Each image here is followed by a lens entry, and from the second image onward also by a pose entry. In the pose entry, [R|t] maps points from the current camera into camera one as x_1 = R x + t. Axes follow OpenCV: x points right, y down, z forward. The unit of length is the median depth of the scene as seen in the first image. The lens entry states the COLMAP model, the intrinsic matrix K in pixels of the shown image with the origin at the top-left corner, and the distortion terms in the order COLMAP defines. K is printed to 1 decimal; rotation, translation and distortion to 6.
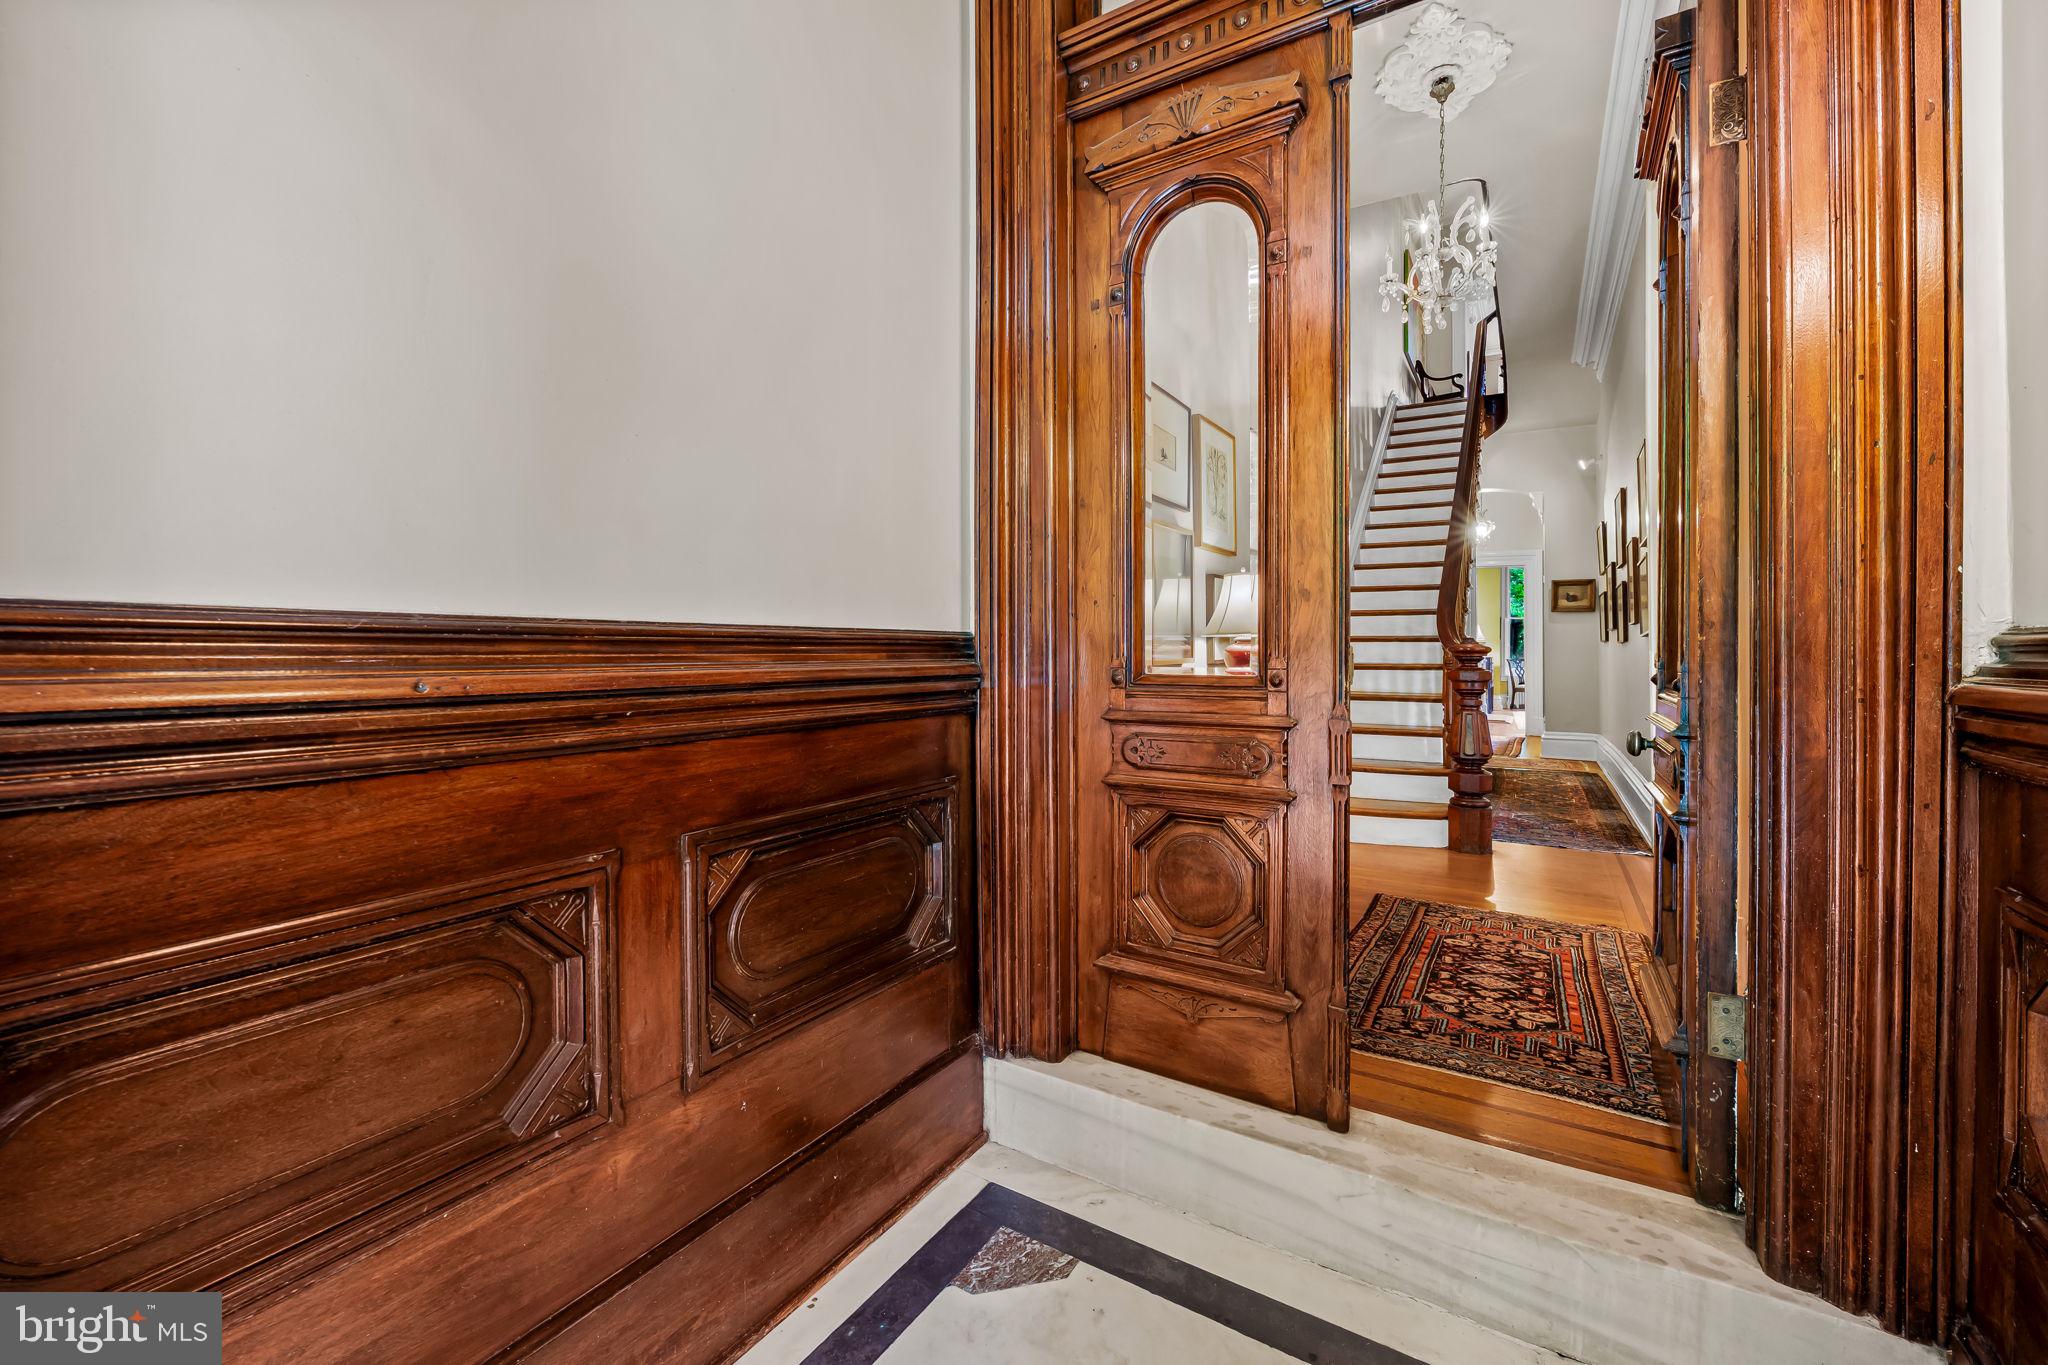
lens RADIAL K [[838.6, 0, 1020.6], [0, 838.6, 657.8], [0, 0, 1]] dist [-0.005097, 0.000484]
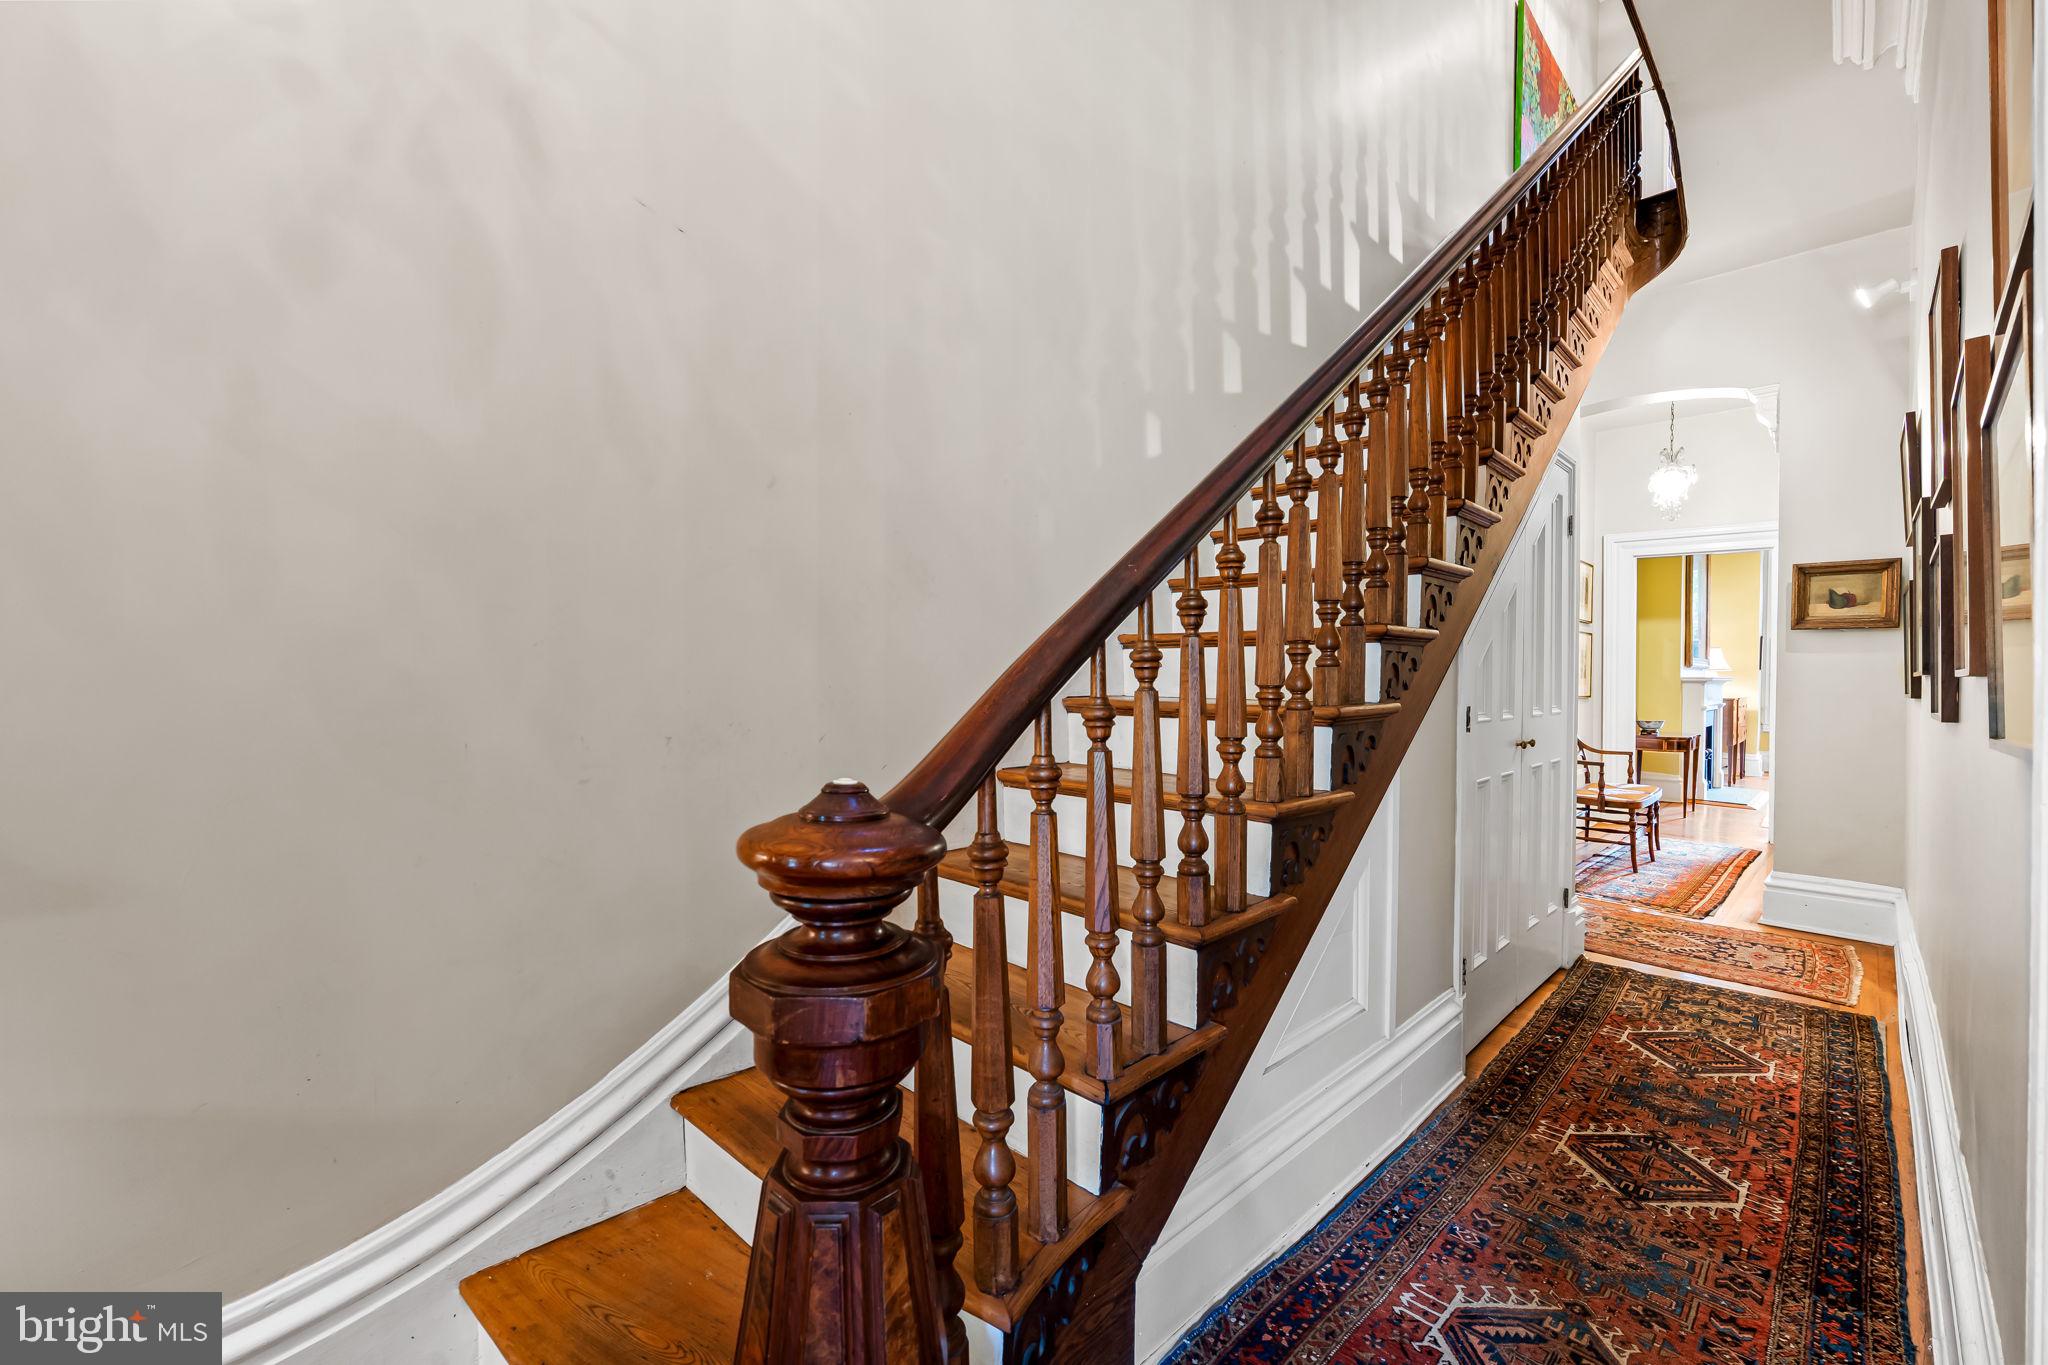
lens RADIAL K [[822.4, 0, 1020.0], [0, 822.4, 691.8], [0, 0, 1]] dist [-0.004264, -0.000078]
pose [[0.967594, 0.007103, -0.252411, 0.346696], [-0.002879, 0.999850, 0.017102, -0.027559], [0.252494, -0.015821, 0.967469, 0.459812]]
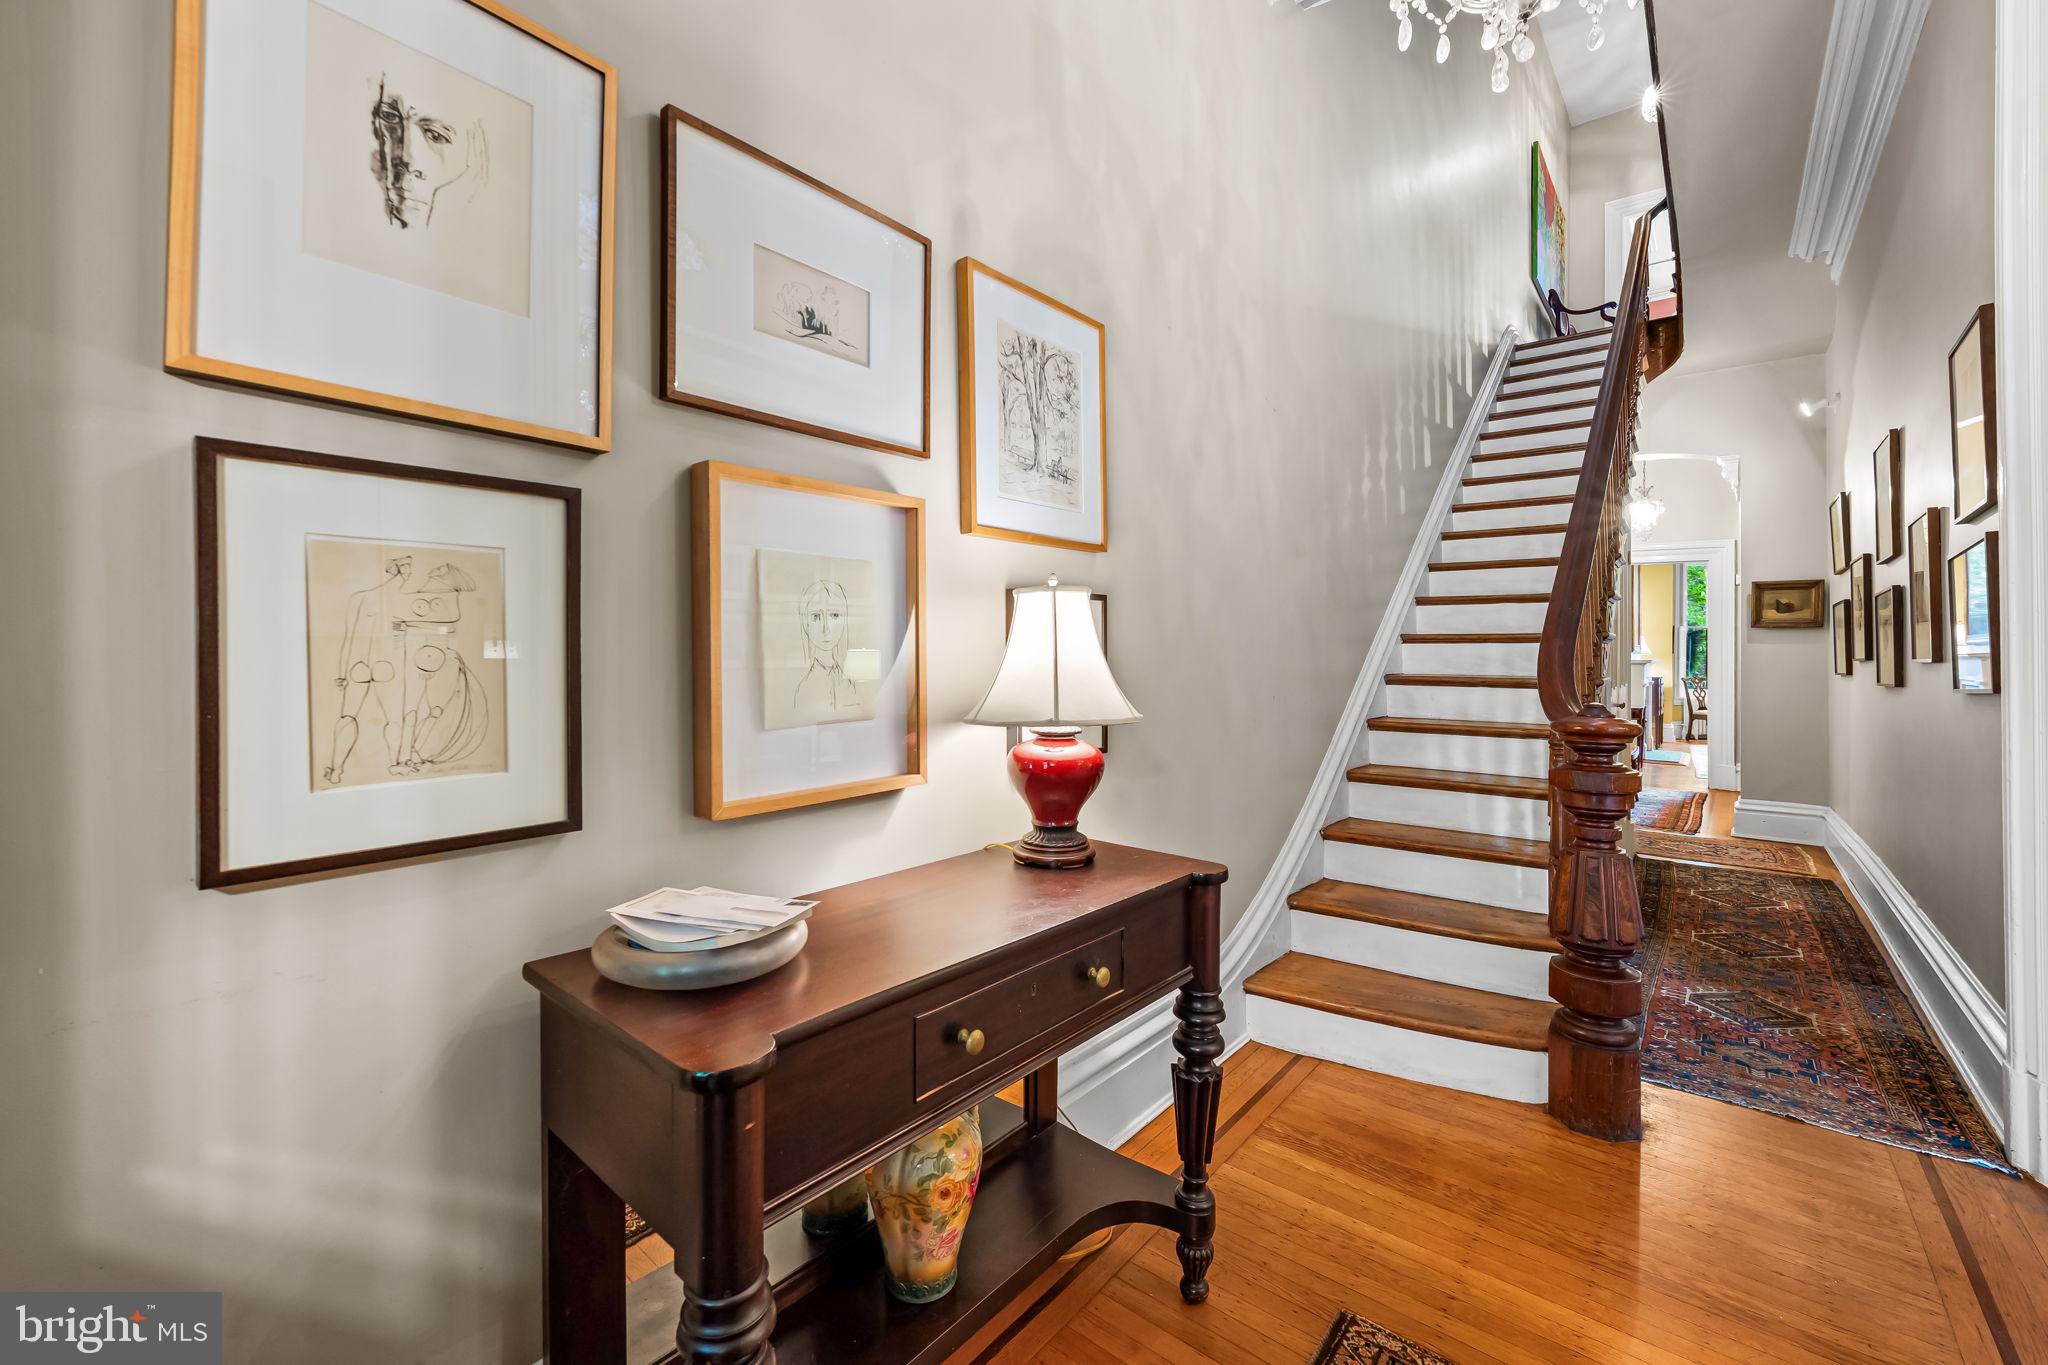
lens RADIAL K [[838.6, 0, 1020.6], [0, 838.6, 657.8], [0, 0, 1]] dist [-0.005097, 0.000484]
pose [[0.989616, 0.004528, -0.143663, 0.145901], [-0.004676, 0.999989, -0.000697, -0.028595], [0.143658, 0.001362, 0.989626, 0.247156]]
